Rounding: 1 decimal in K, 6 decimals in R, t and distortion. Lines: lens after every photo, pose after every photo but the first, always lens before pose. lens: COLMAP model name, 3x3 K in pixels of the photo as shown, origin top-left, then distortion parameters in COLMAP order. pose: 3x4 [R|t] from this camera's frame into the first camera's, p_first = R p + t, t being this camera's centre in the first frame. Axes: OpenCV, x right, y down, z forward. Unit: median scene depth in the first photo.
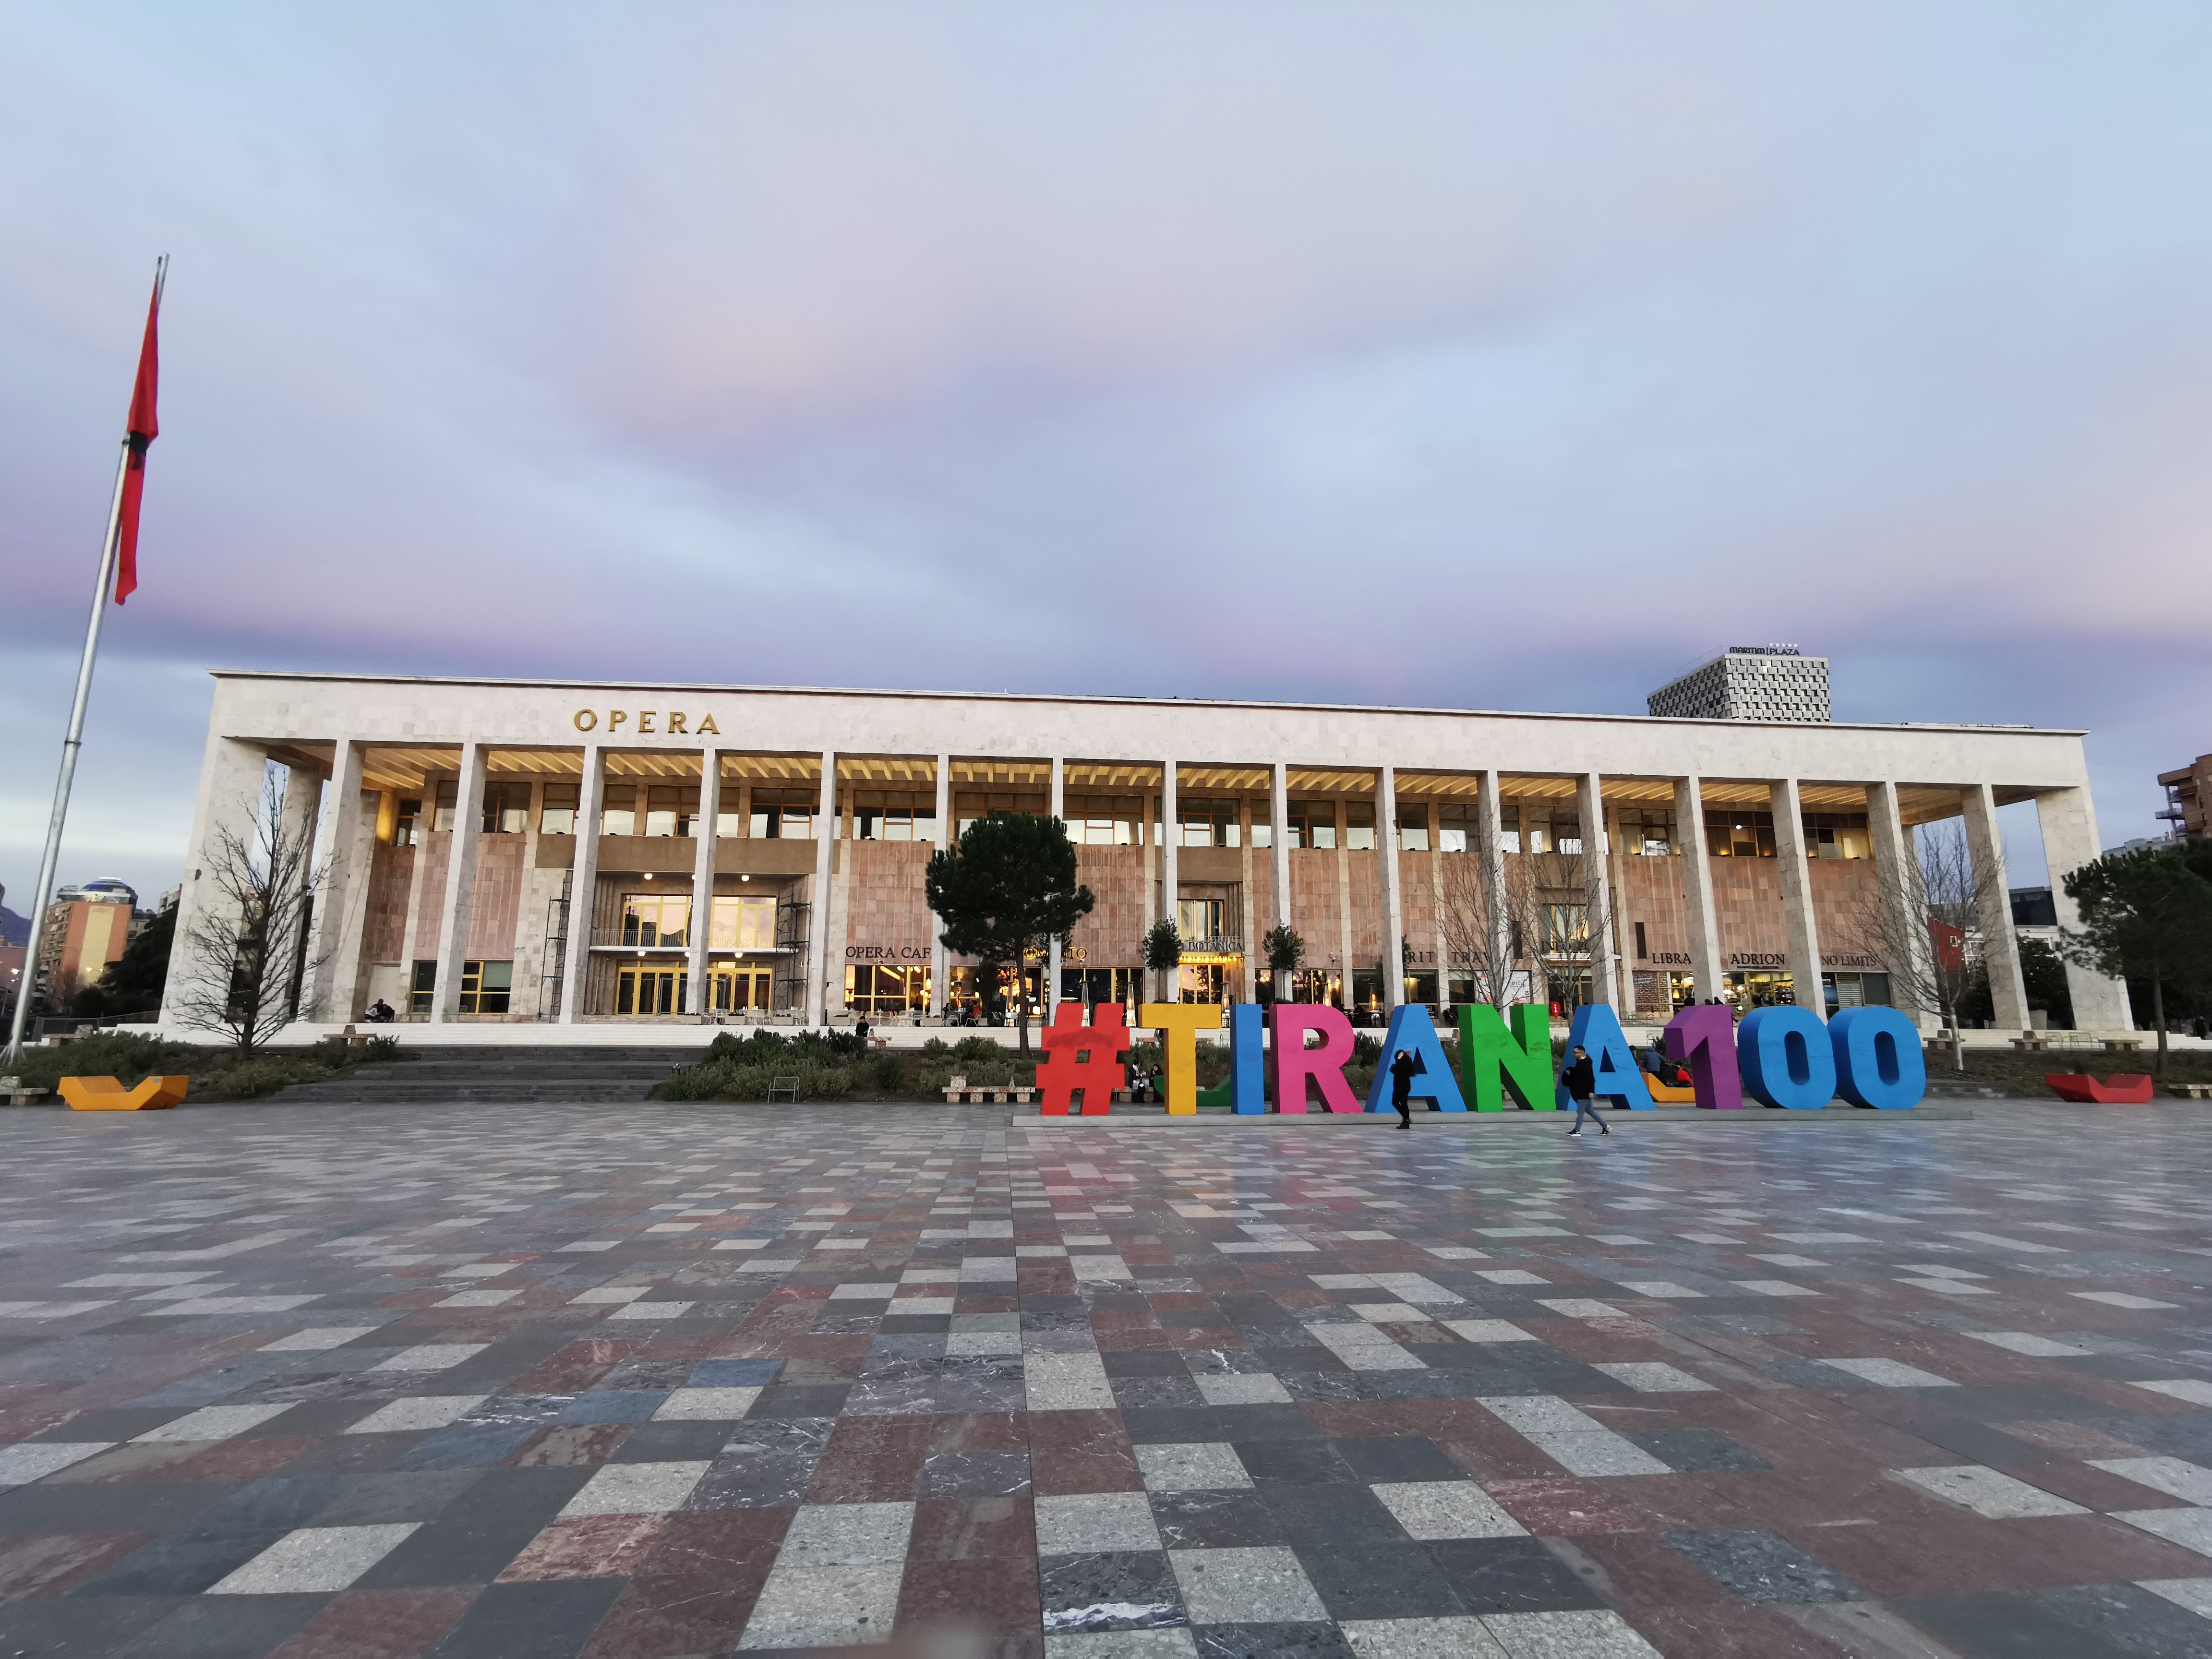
lens RADIAL K [[1069.3, 0, 1103.0], [0, 1069.3, 833.7], [0, 0, 1]] dist [-0.056588, 0.061227]
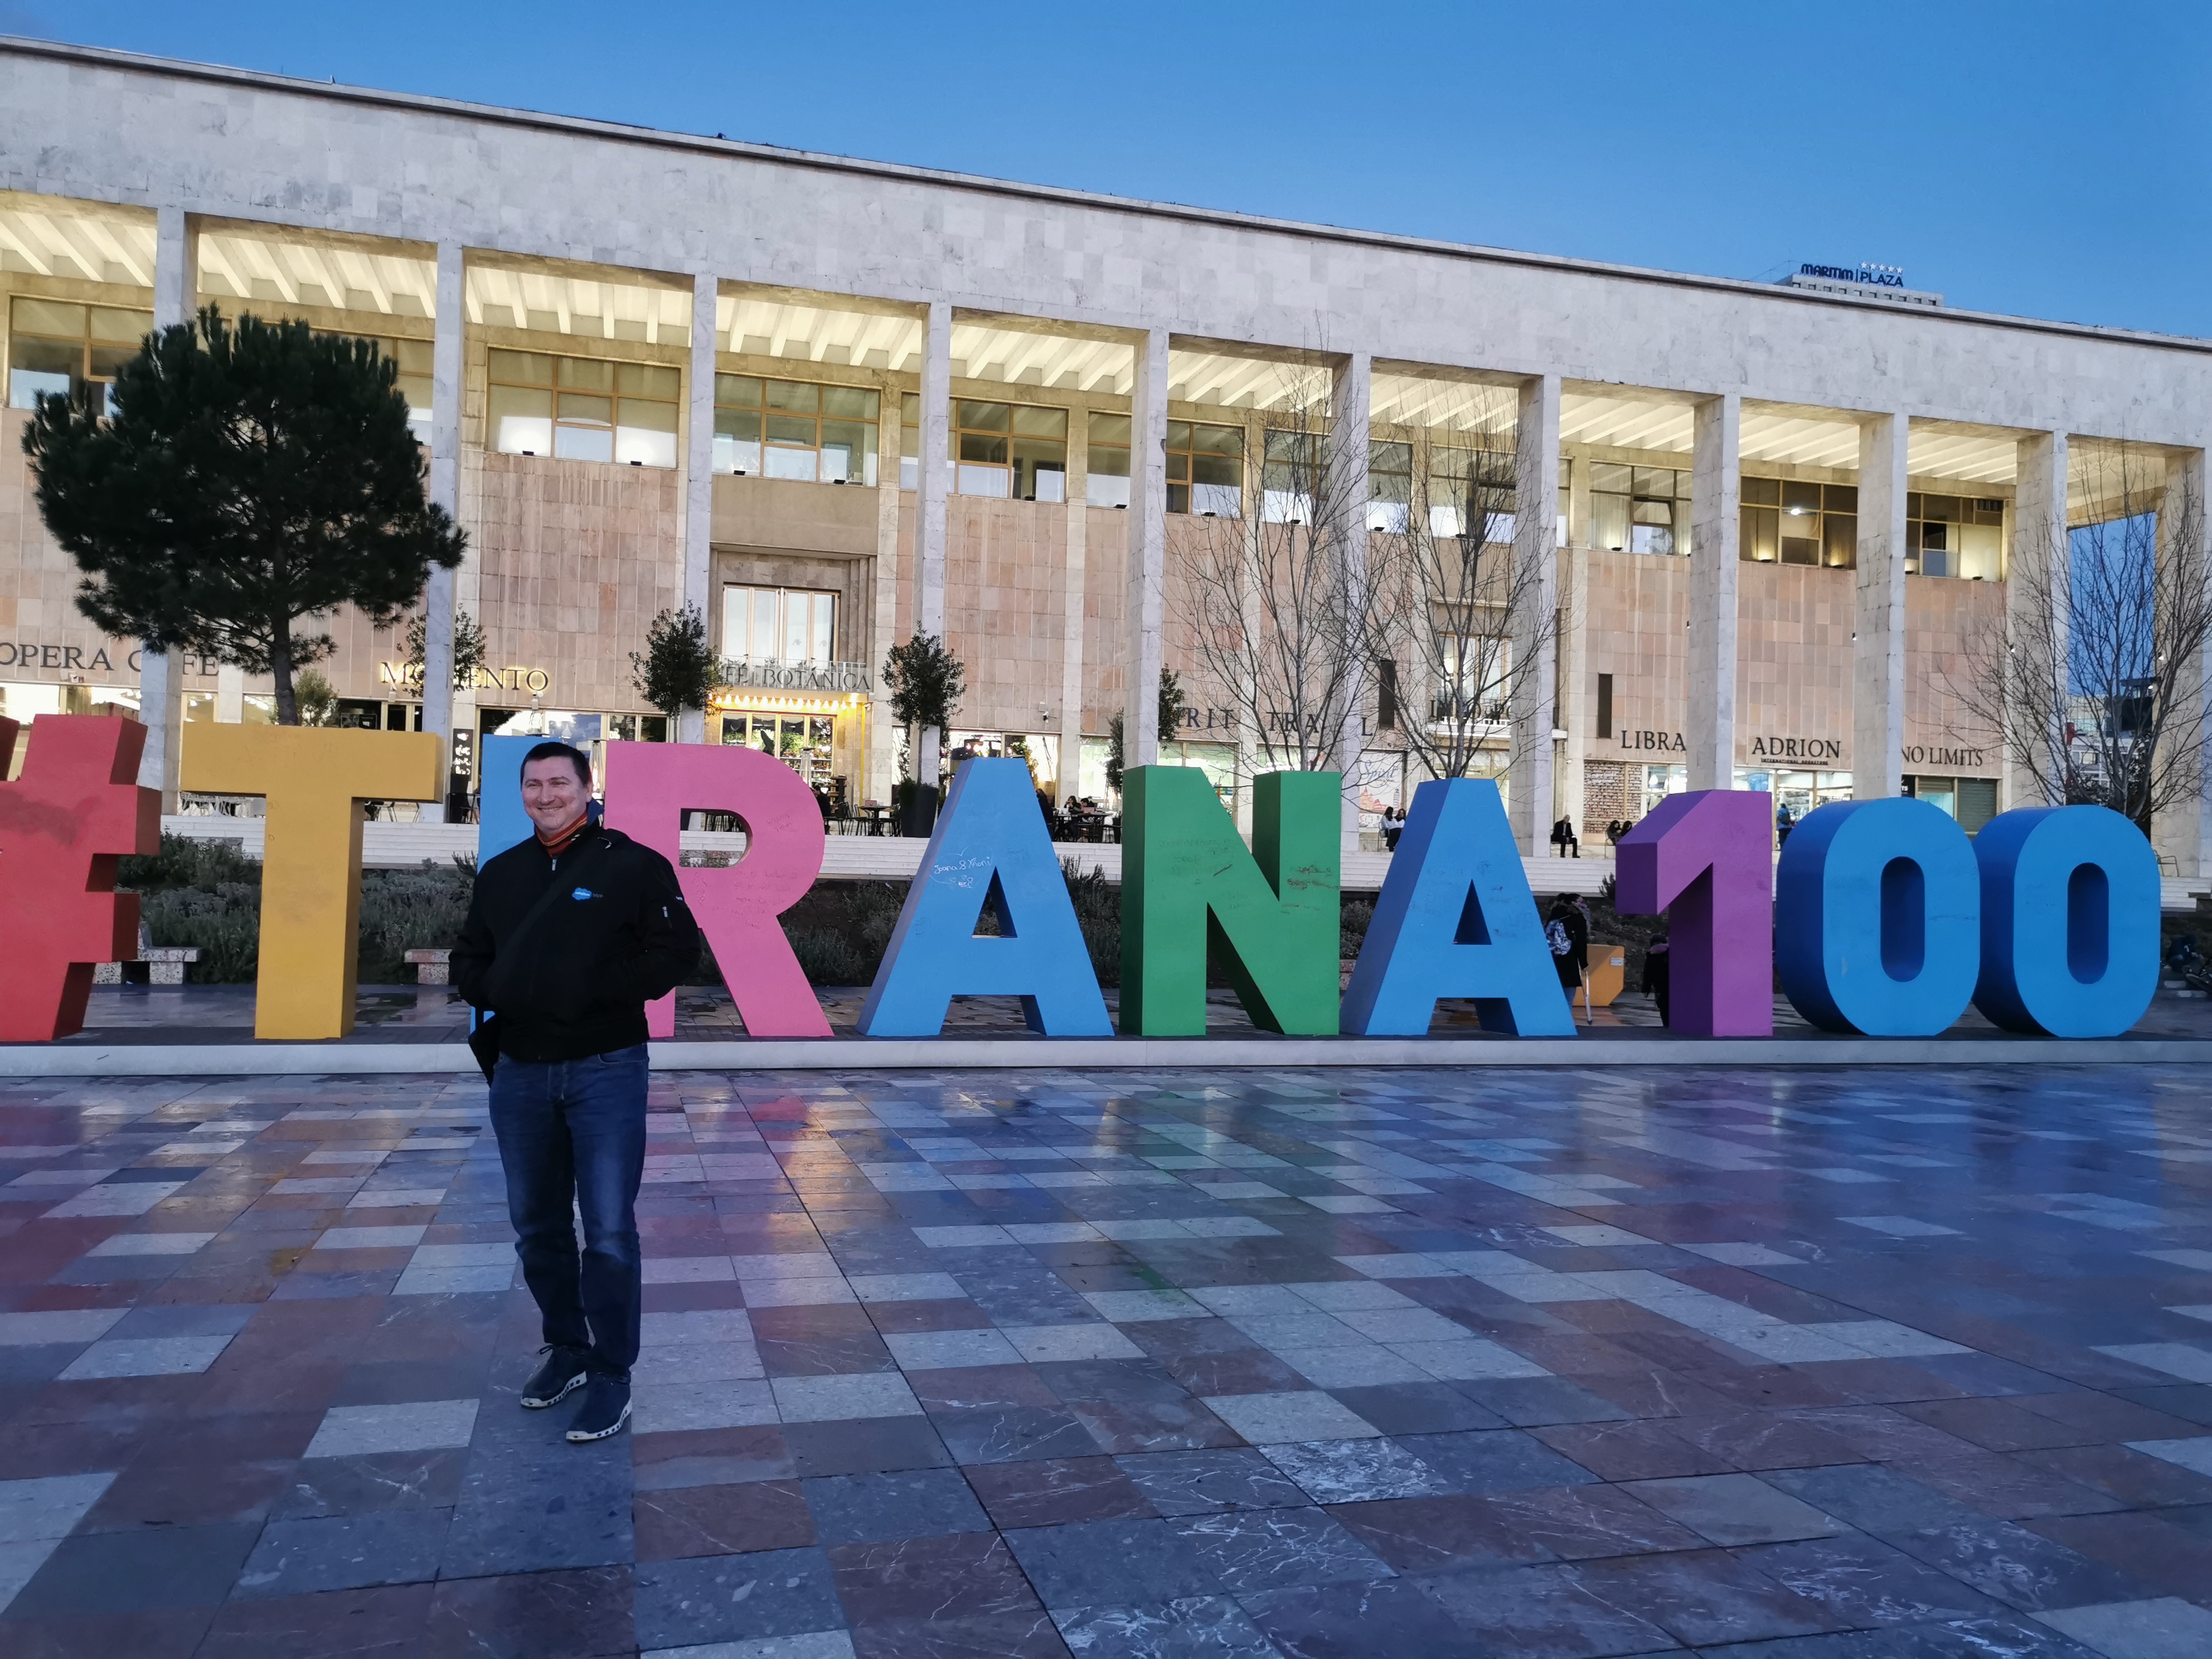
lens RADIAL K [[1694.8, 0, 1099.8], [0, 1694.8, 824.9], [0, 0, 1]] dist [0.064232, -0.067809]
pose [[0.983928, 0.027631, 0.176415, 0.146173], [-0.056114, 0.985751, 0.158574, 0.056507], [-0.169520, -0.165925, 0.971459, 0.264334]]
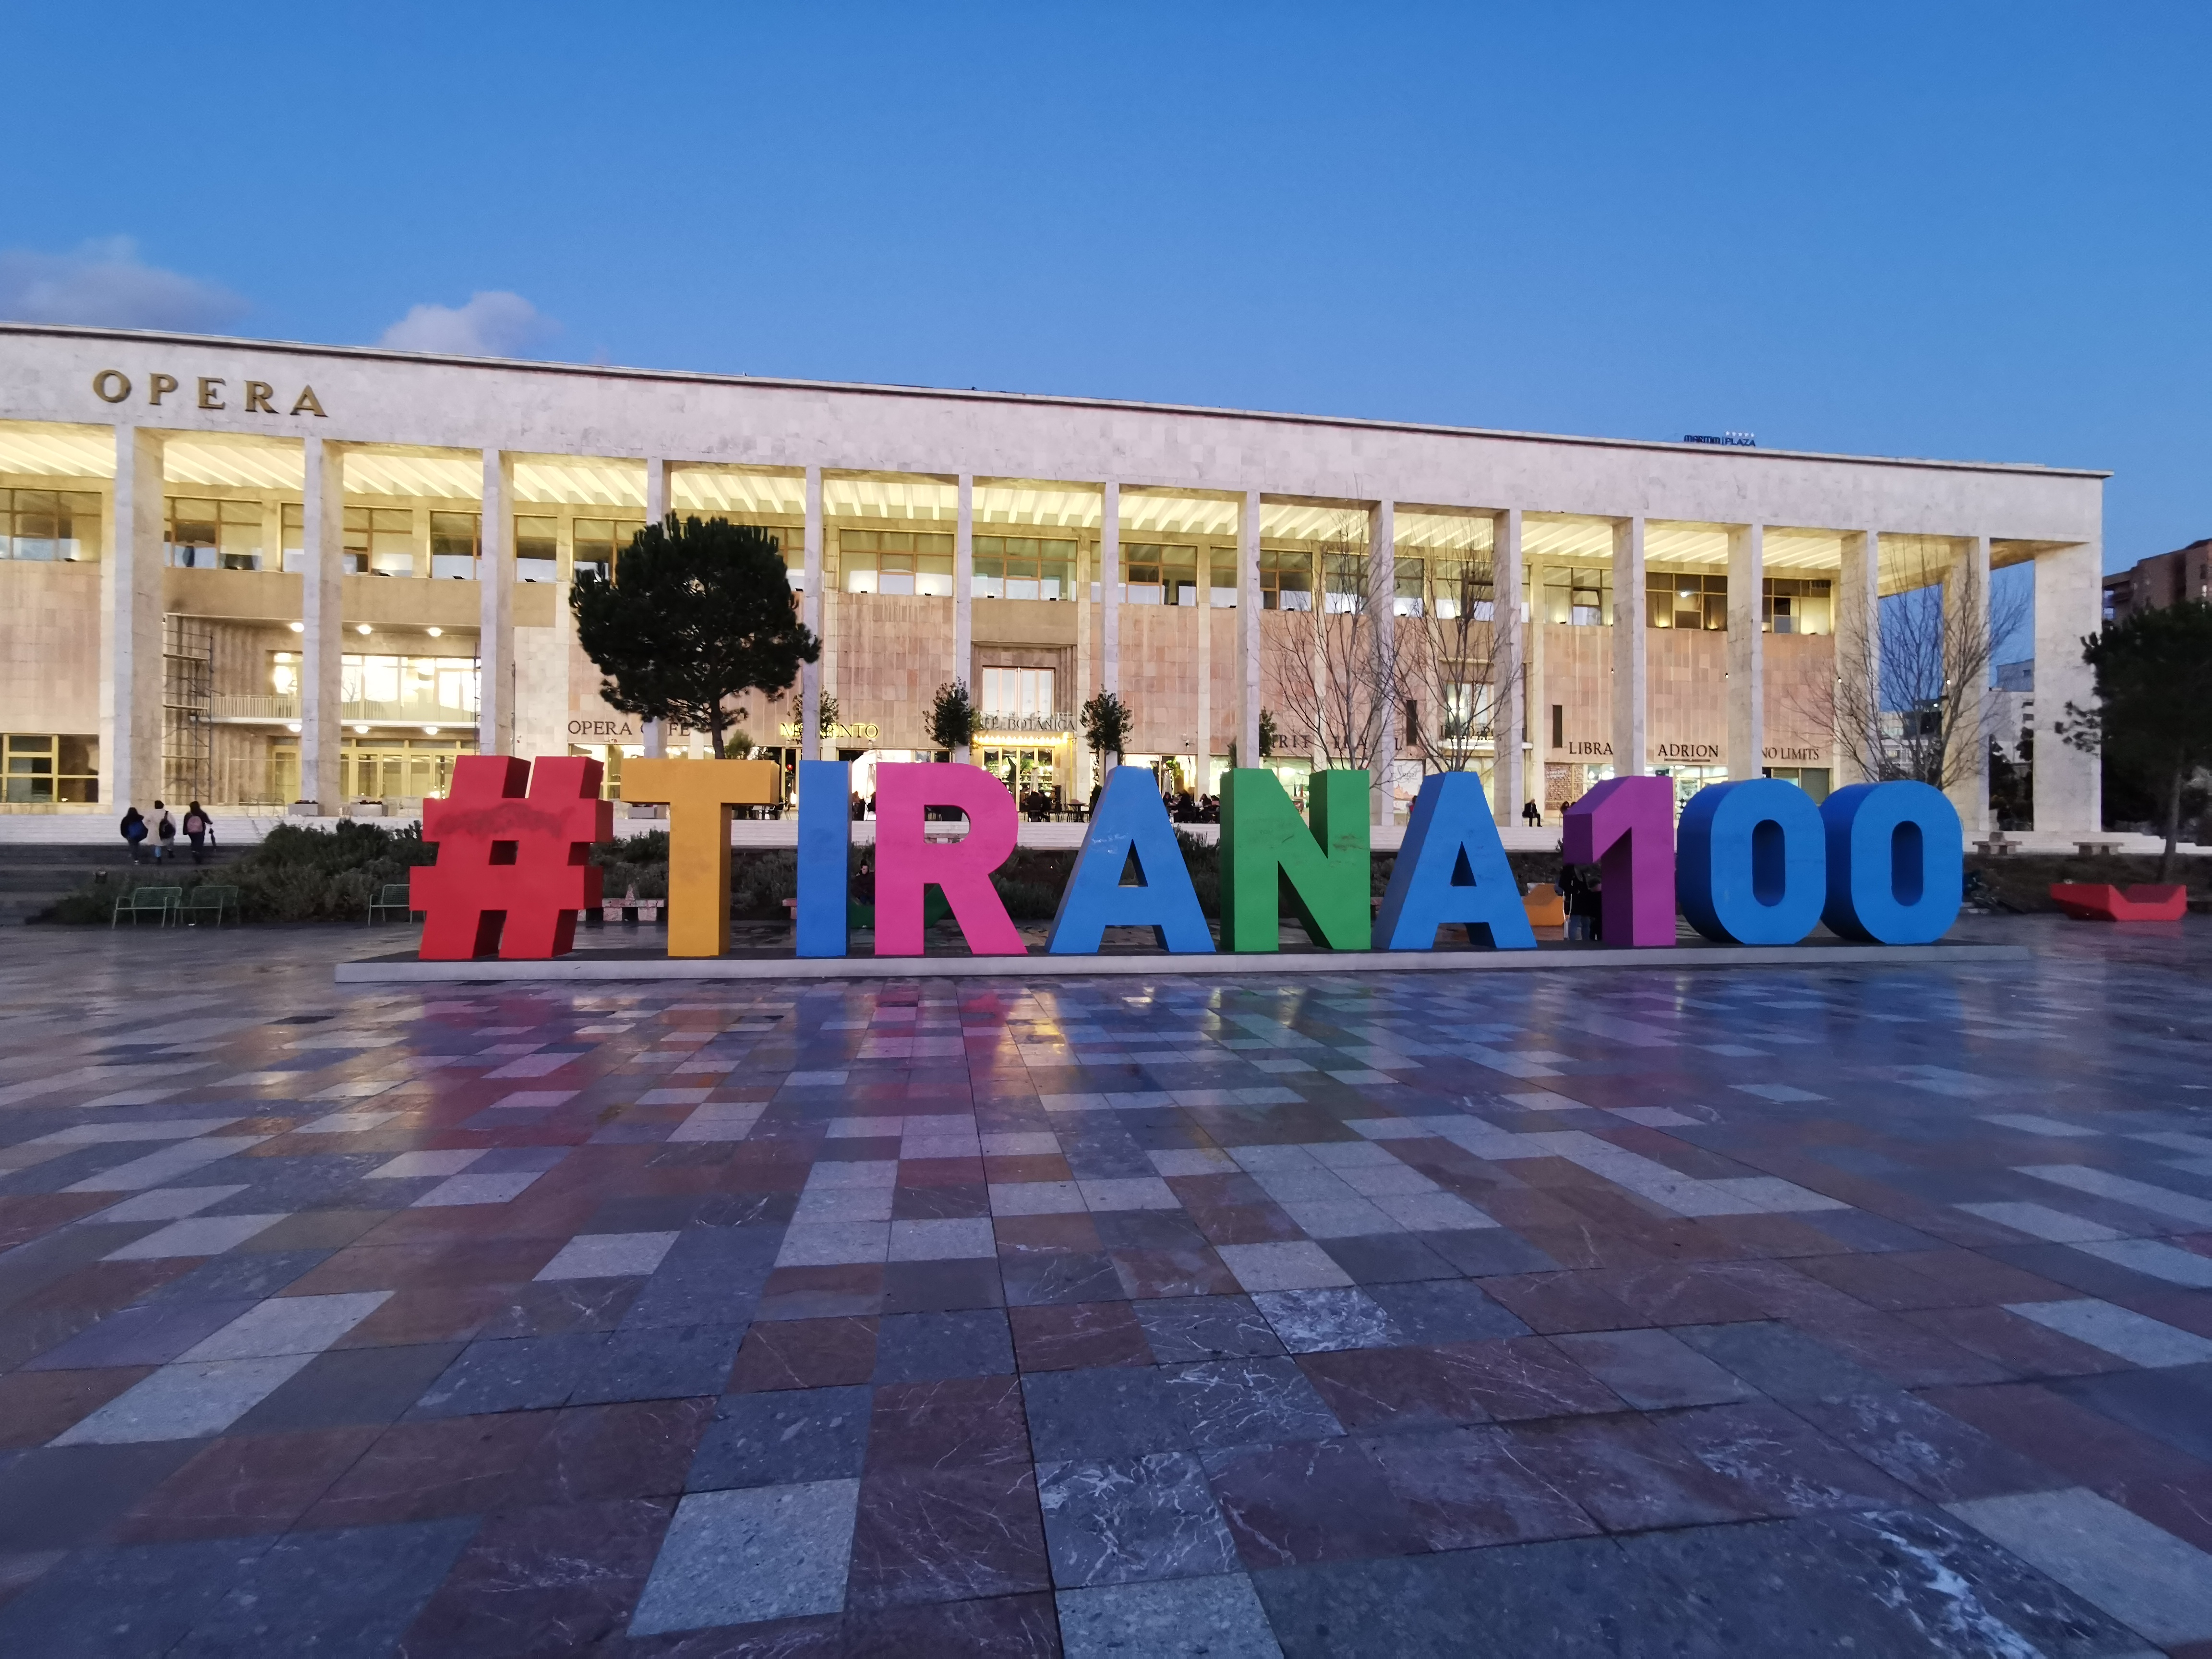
lens RADIAL K [[1063.3, 0, 1100.8], [0, 1063.3, 833.7], [0, 0, 1]] dist [-0.065227, 0.067962]
pose [[0.998550, 0.003846, 0.053687, 0.161874], [-0.013476, 0.983538, 0.180196, 0.062021], [-0.052110, -0.180658, 0.982164, 0.290230]]
